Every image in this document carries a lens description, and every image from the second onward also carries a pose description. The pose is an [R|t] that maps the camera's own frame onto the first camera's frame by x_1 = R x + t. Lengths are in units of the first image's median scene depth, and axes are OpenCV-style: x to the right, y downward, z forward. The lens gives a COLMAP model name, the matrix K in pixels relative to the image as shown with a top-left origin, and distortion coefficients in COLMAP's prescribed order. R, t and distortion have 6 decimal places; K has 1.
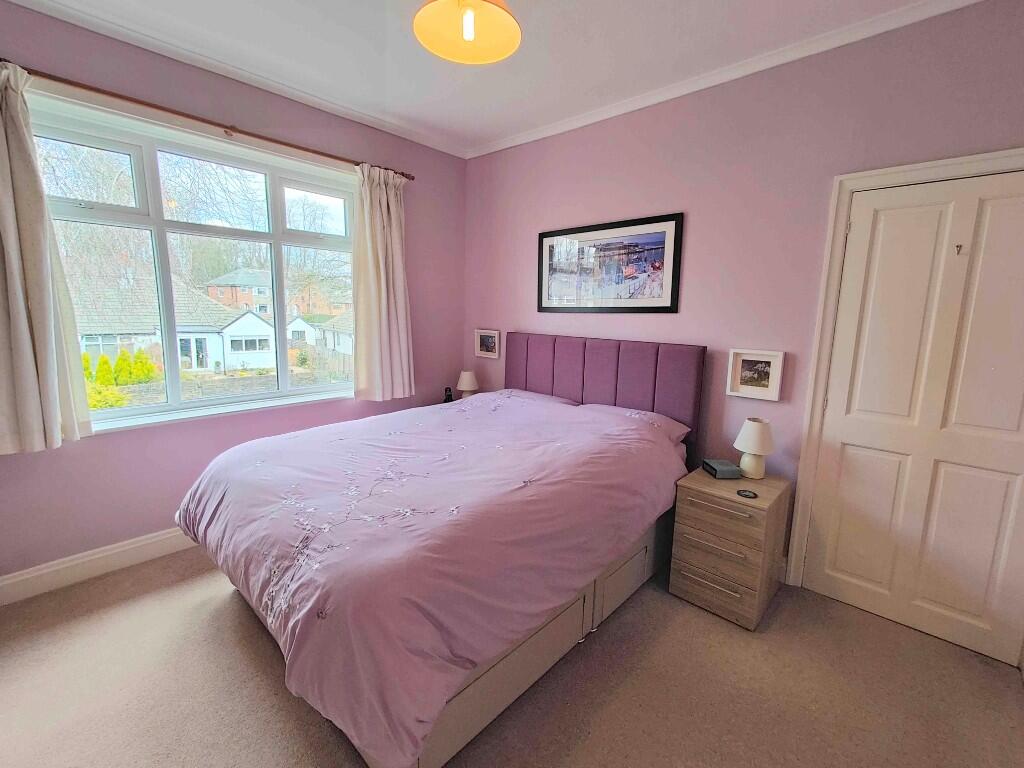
lens RADIAL K [[450.6, 0, 512.6], [0, 450.6, 380.6], [0, 0, 1]] dist [0.007814, 0.000299]
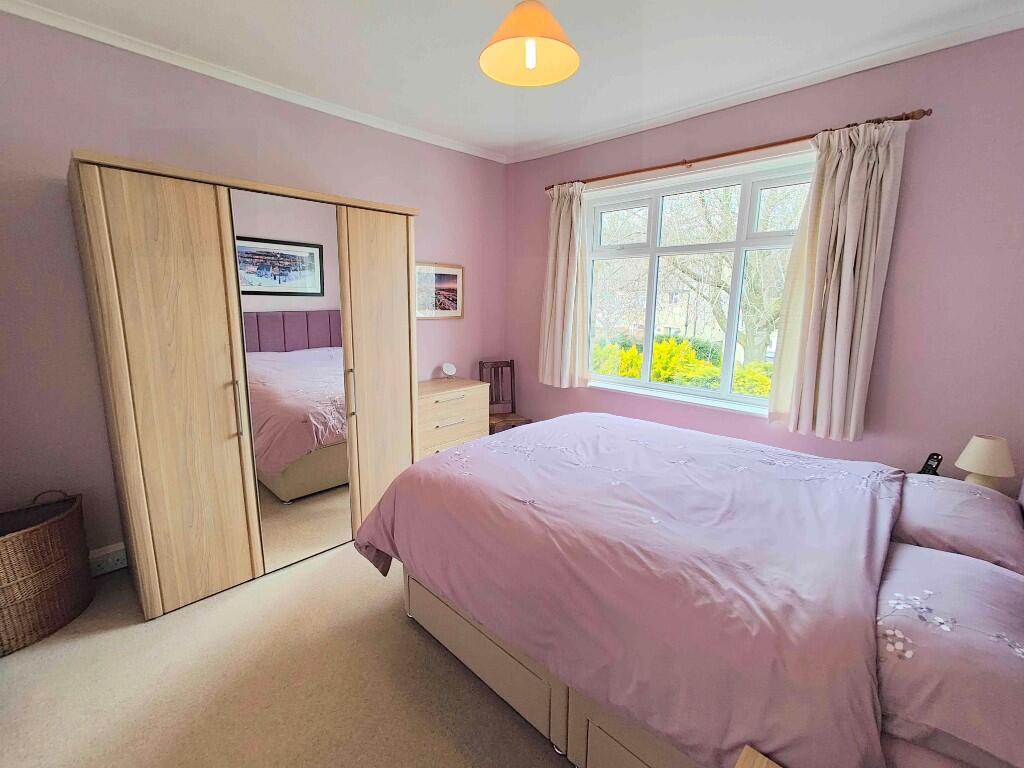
lens RADIAL K [[450.6, 0, 513.3], [0, 450.6, 381.0], [0, 0, 1]] dist [0.007814, 0.000299]
pose [[-0.027240, 0.162738, -0.986293, 0.735242], [-0.169576, 0.971607, 0.164998, -0.135152], [0.985141, 0.171746, 0.001130, 0.739555]]
